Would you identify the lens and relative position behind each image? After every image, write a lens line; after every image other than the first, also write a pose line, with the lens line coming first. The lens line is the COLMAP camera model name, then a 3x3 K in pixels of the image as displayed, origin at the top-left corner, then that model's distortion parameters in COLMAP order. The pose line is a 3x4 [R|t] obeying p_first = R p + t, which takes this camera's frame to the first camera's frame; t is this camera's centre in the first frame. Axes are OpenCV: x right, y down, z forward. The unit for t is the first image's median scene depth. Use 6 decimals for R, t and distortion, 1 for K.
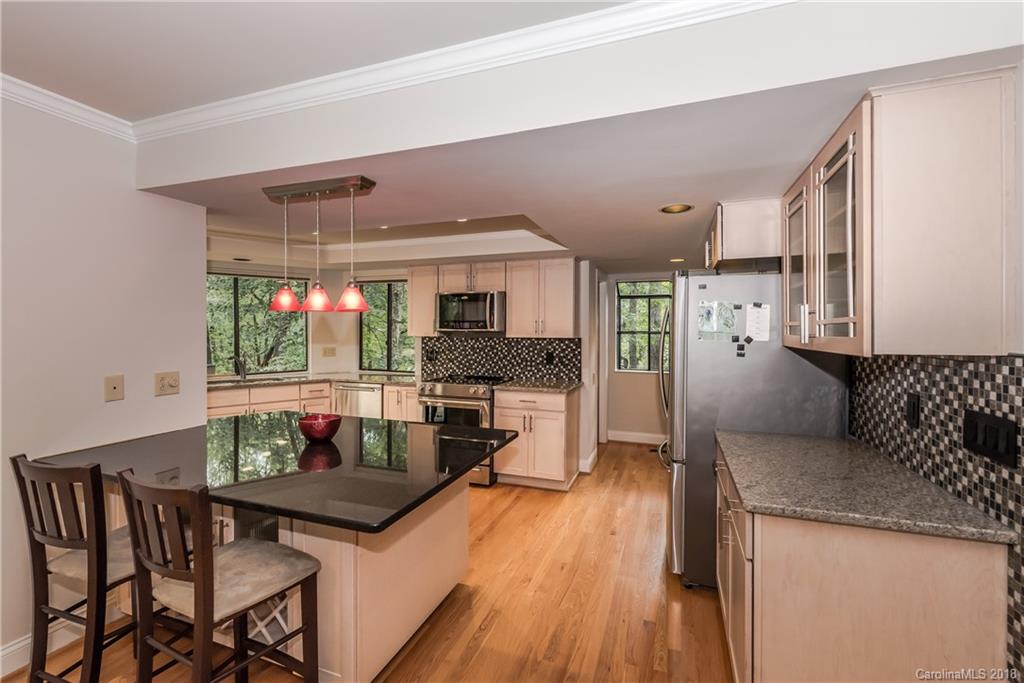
lens RADIAL K [[447.0, 0, 507.3], [0, 447.0, 333.0], [0, 0, 1]] dist [0.002053, 0.000459]
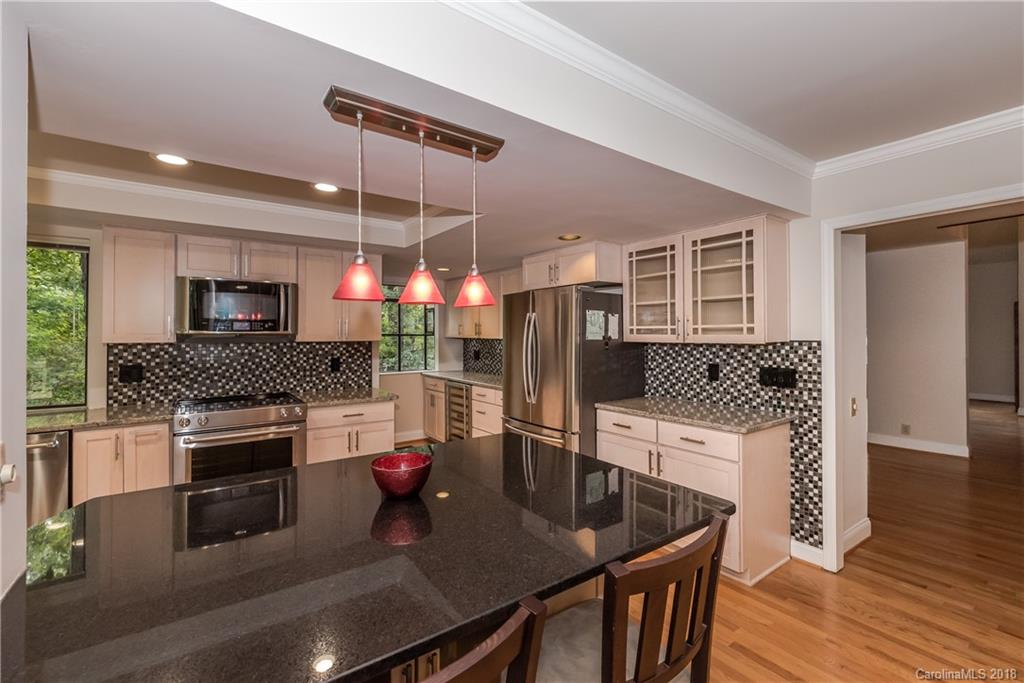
lens RADIAL K [[447.0, 0, 509.0], [0, 447.0, 336.3], [0, 0, 1]] dist [0.002053, 0.000459]
pose [[0.559641, -0.009470, 0.828681, -0.444791], [0.008918, 0.999946, 0.005405, -0.000643], [-0.828687, 0.004366, 0.559695, 0.242182]]
